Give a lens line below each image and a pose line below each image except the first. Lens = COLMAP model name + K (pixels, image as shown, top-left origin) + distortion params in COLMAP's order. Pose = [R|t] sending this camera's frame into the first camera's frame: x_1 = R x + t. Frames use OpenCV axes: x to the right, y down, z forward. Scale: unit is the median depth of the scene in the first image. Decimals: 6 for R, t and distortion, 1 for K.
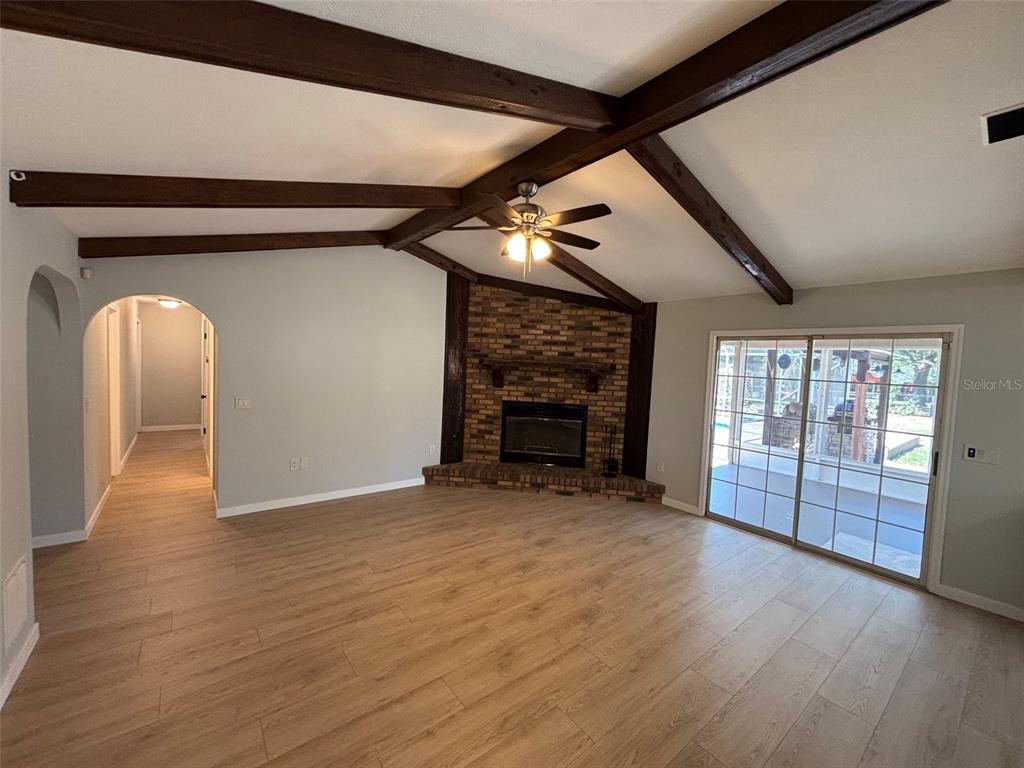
lens RADIAL K [[415.1, 0, 511.3], [0, 415.1, 382.6], [0, 0, 1]] dist [0.000353, 0.000054]
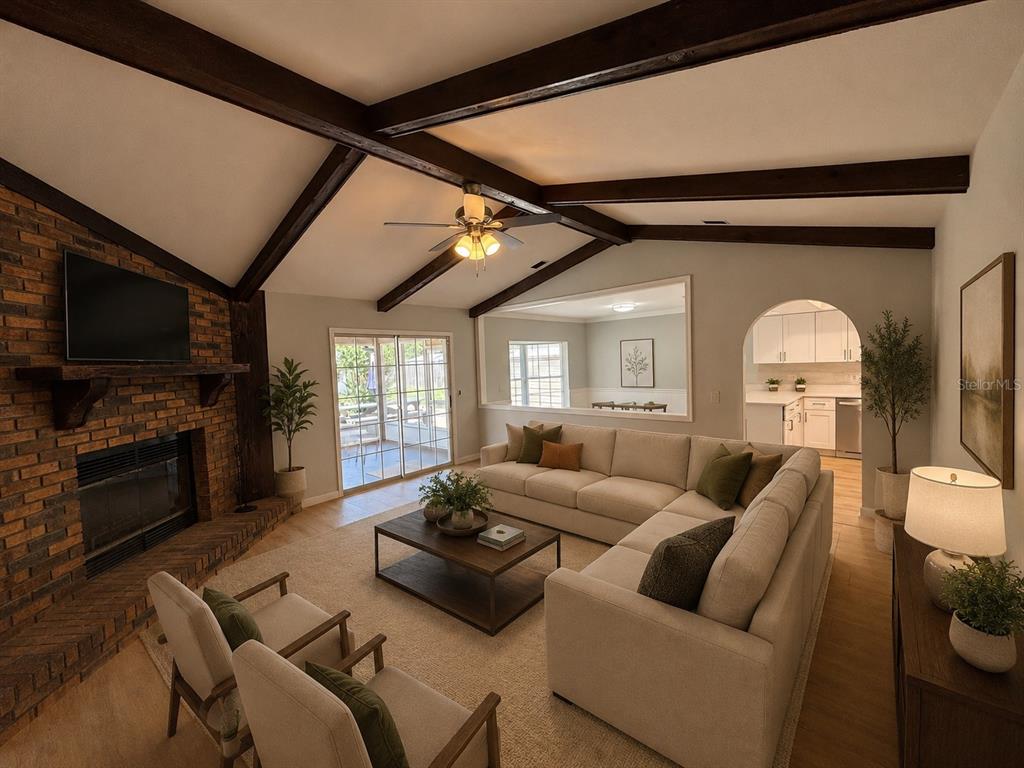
lens RADIAL K [[415.1, 0, 508.5], [0, 415.1, 379.6], [0, 0, 1]] dist [0.000353, 0.000054]
pose [[-0.177370, -0.082137, 0.980711, -0.564442], [0.080411, 0.991970, 0.097623, -0.048599], [-0.980854, 0.096176, -0.169341, 0.615347]]
